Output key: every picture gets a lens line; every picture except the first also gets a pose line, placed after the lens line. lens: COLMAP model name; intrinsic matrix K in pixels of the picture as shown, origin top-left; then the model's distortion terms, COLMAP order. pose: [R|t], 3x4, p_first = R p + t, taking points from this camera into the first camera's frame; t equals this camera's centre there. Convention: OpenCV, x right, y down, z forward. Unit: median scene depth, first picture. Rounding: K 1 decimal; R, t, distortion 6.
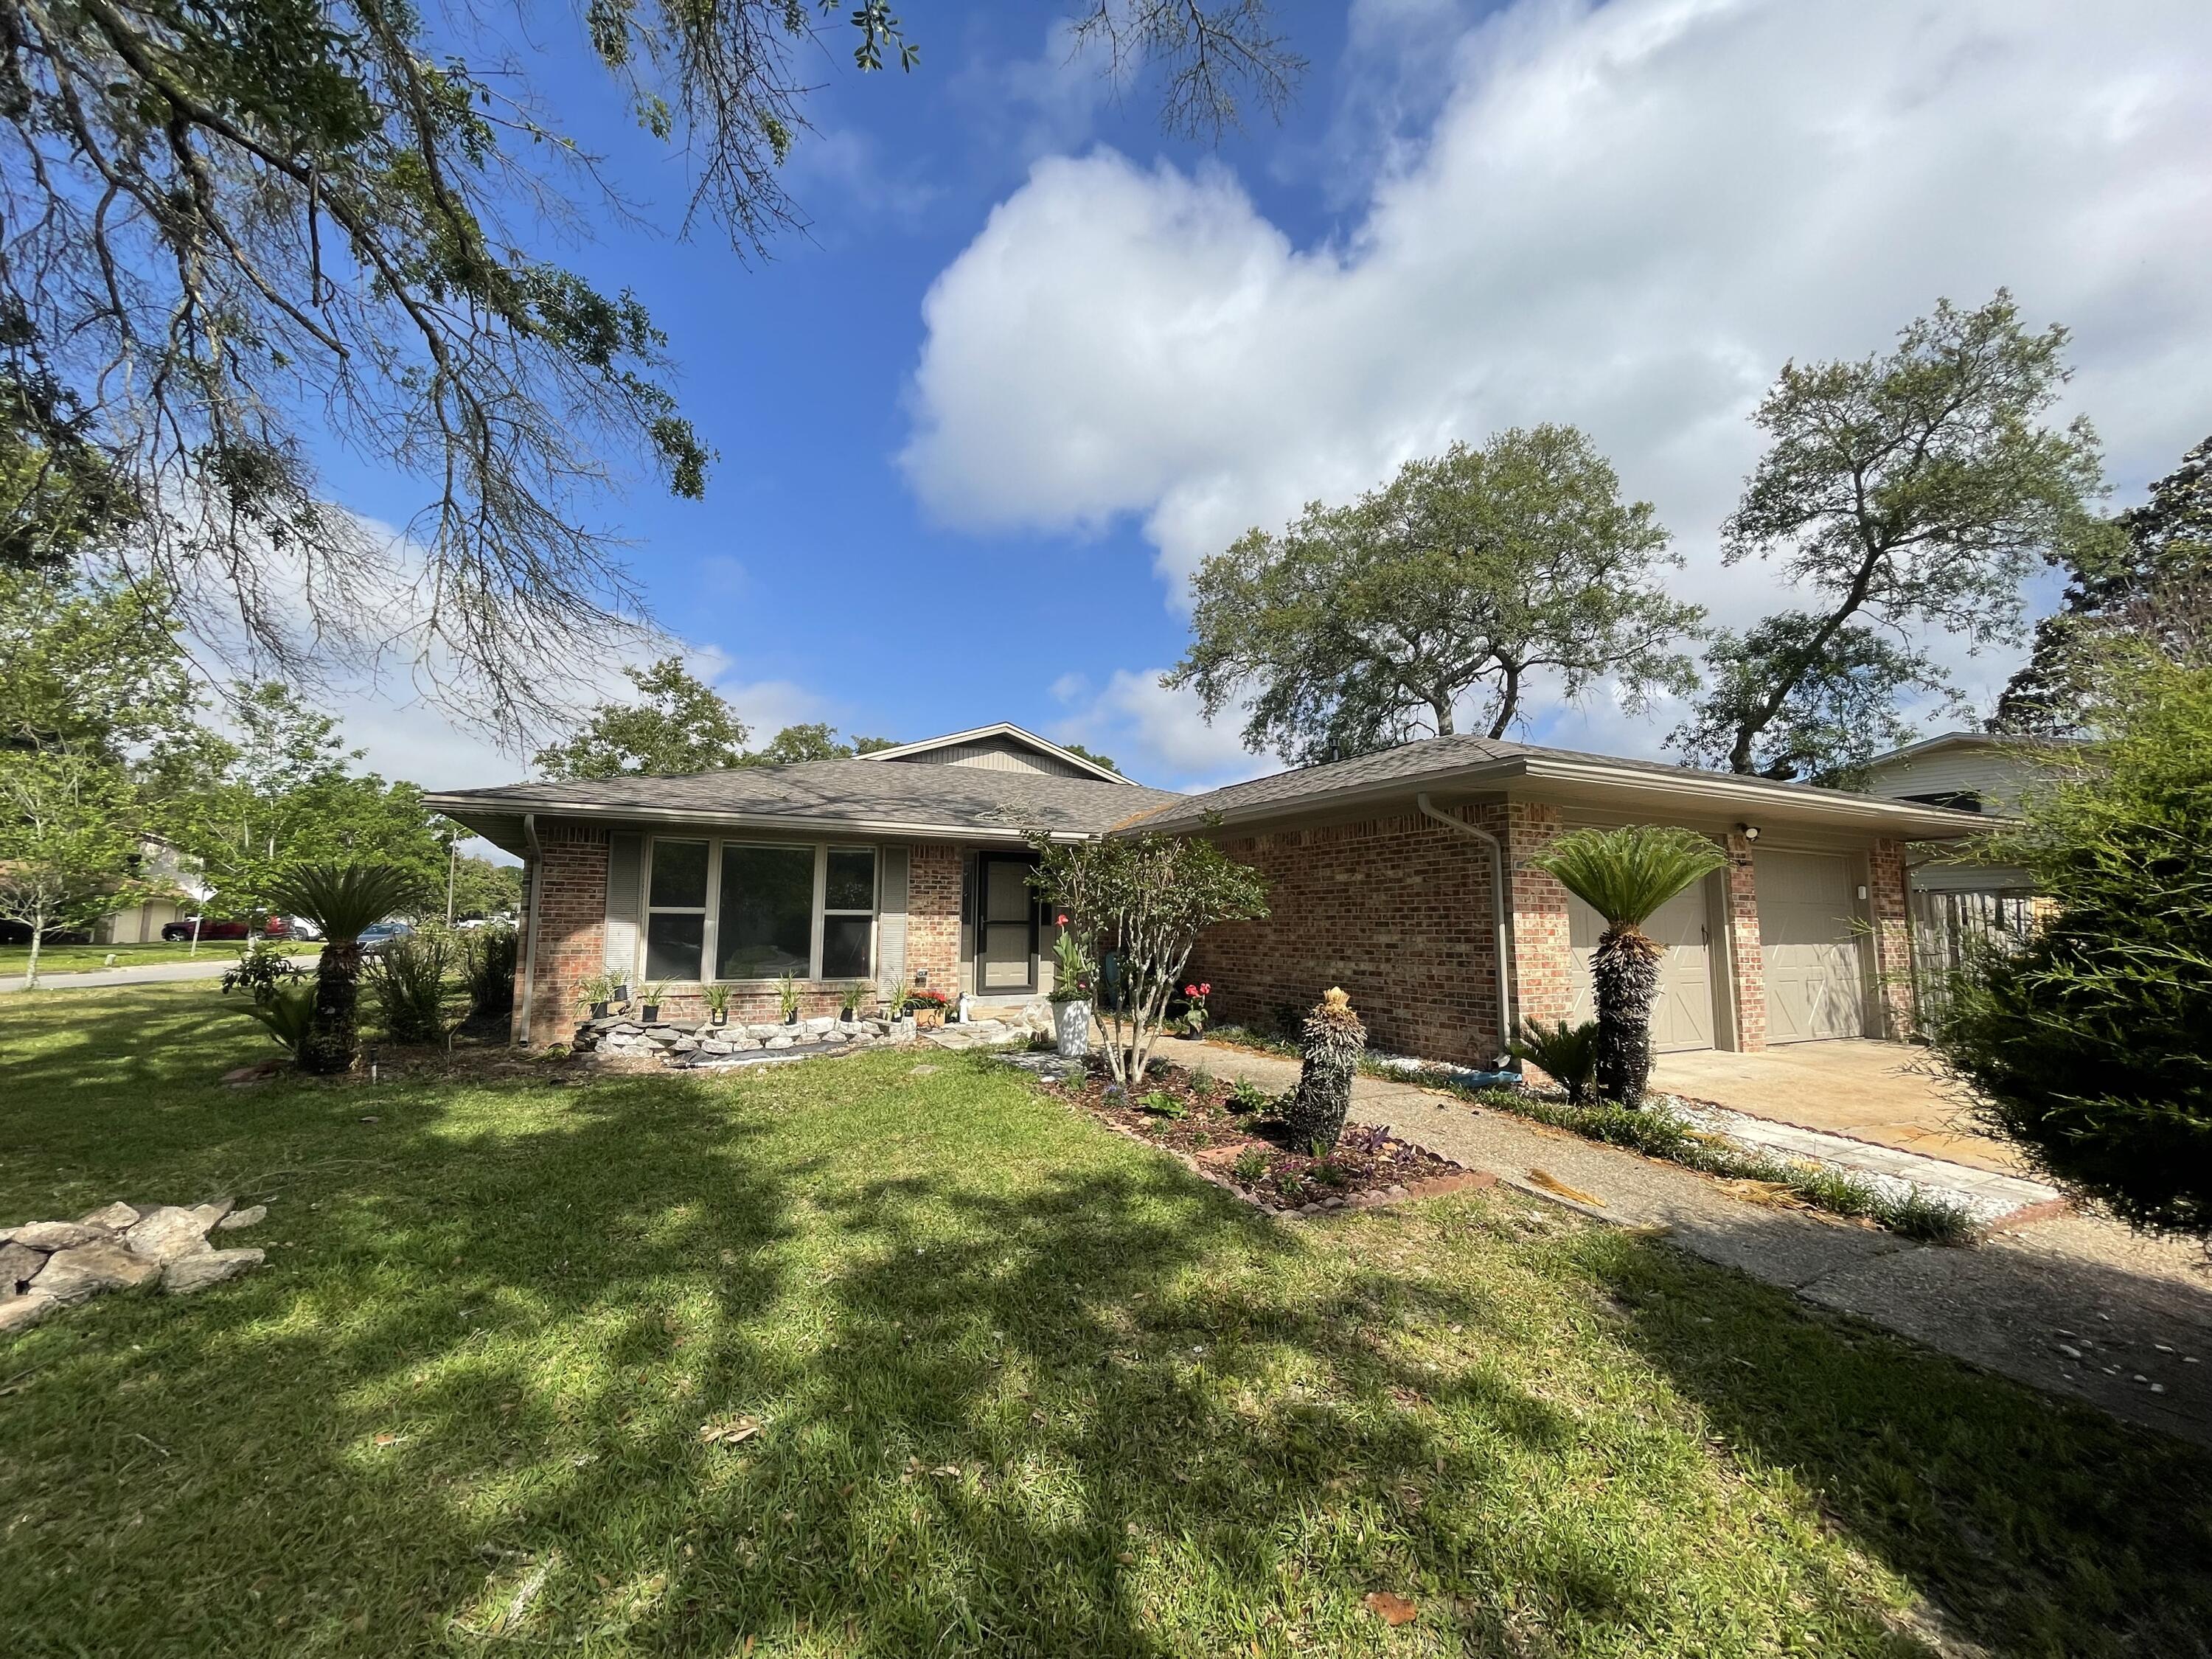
lens RADIAL K [[896.8, 0, 1106.0], [0, 896.8, 829.5], [0, 0, 1]] dist [0.000234, 0.000066]
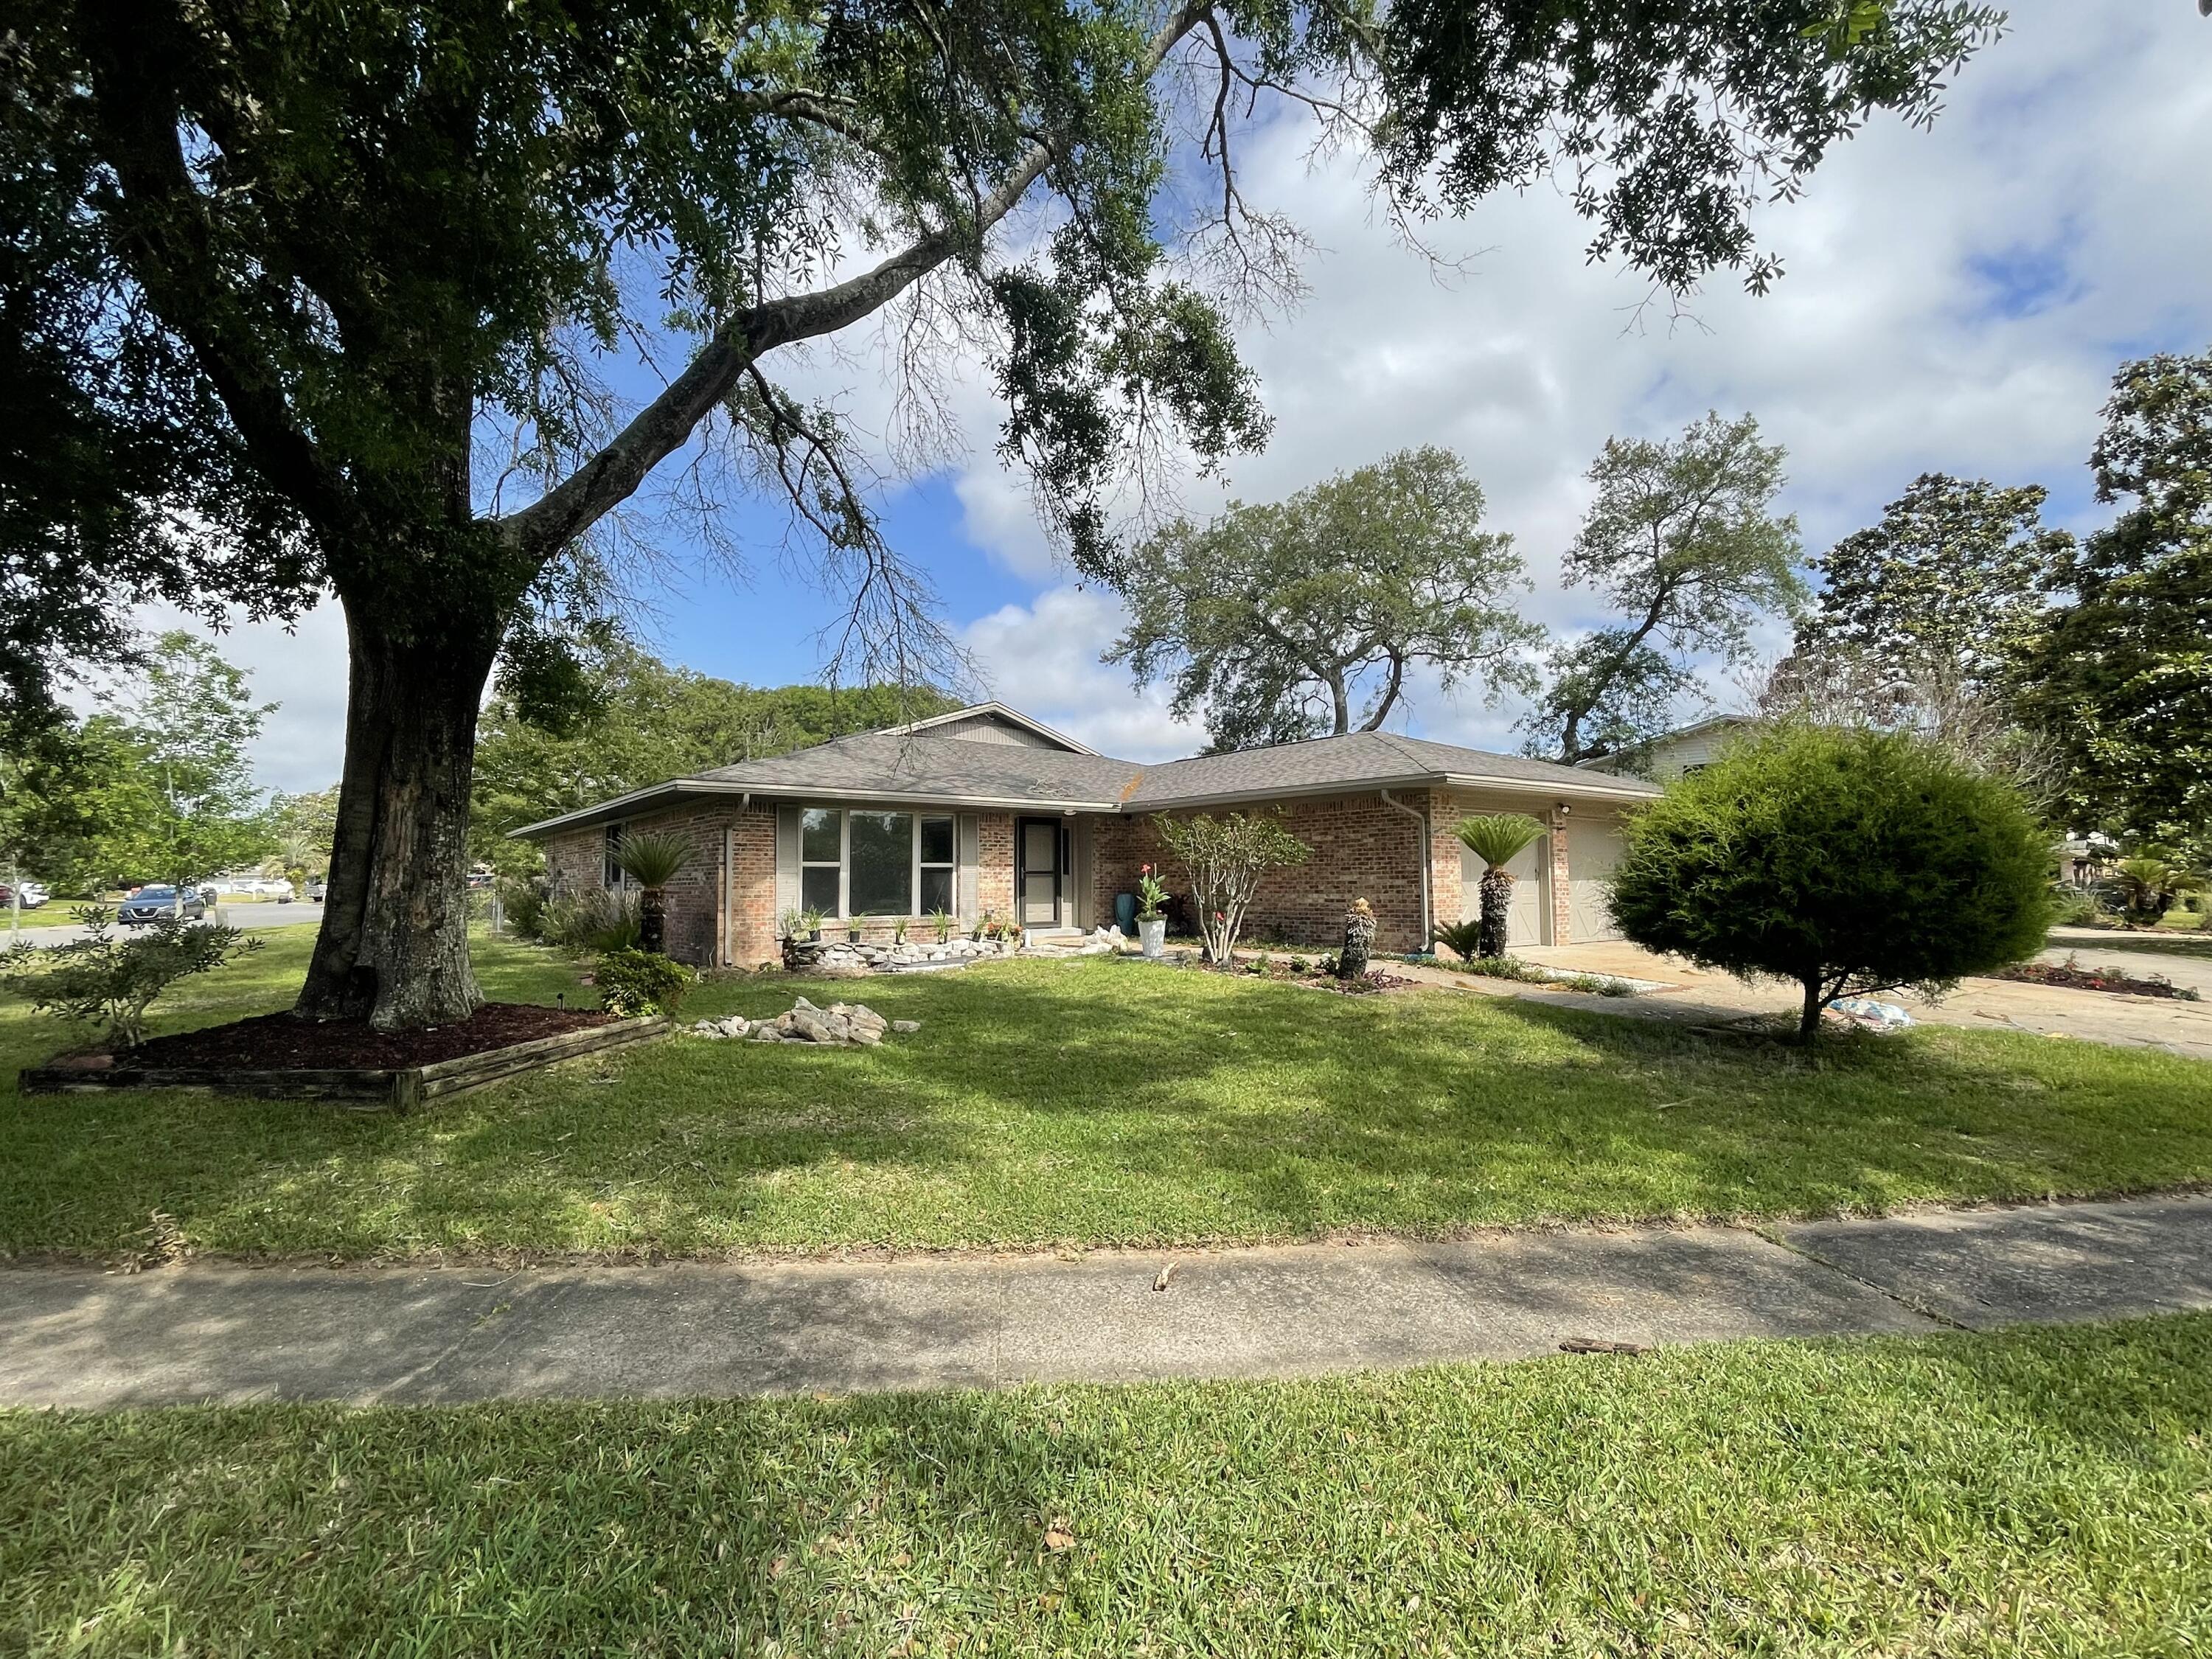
lens RADIAL K [[1005.6, 0, 1106.0], [0, 1005.6, 829.5], [0, 0, 1]] dist [0.028703, -0.043829]
pose [[0.984111, -0.002303, 0.177541, -0.358236], [-0.007393, 0.998517, 0.053935, -0.046094], [-0.177401, -0.054391, 0.982634, -0.552778]]
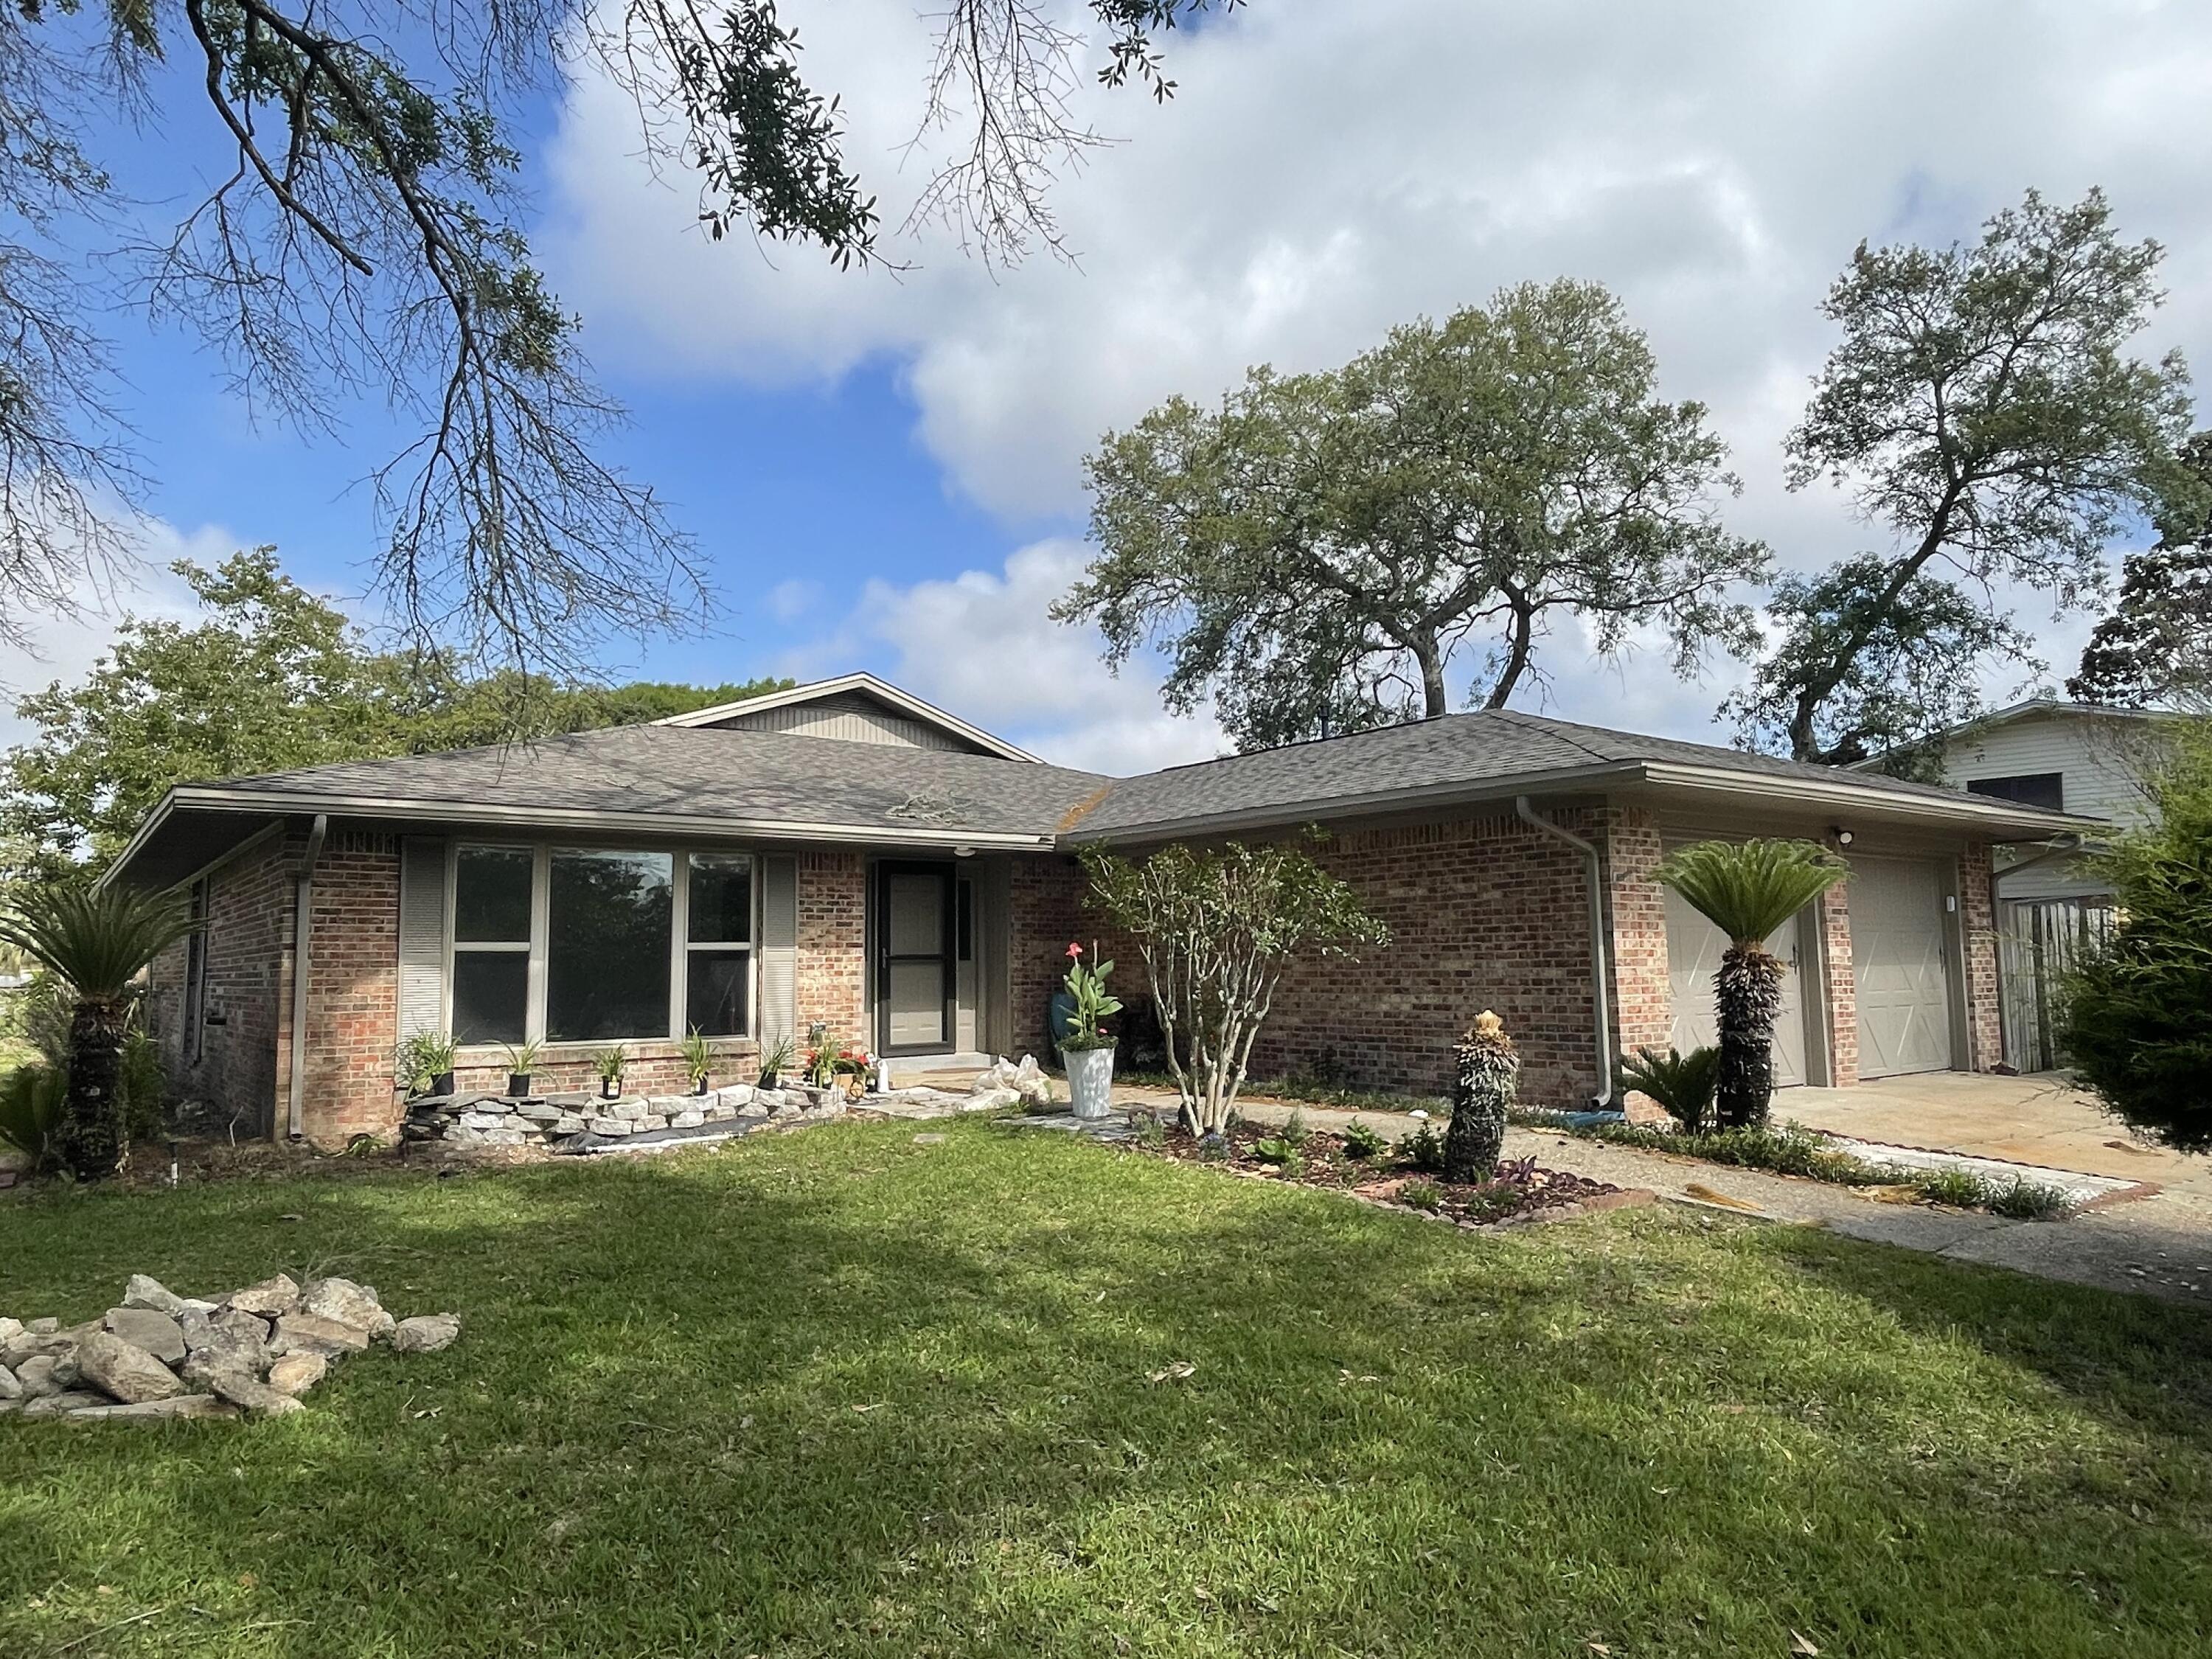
lens RADIAL K [[1407.7, 0, 1106.0], [0, 1407.7, 829.5], [0, 0, 1]] dist [0.027615, -0.046989]
pose [[0.984144, -0.001590, 0.177367, -0.213119], [-0.000321, 0.999942, 0.010745, -0.016895], [-0.177373, -0.010632, 0.984086, -0.208930]]
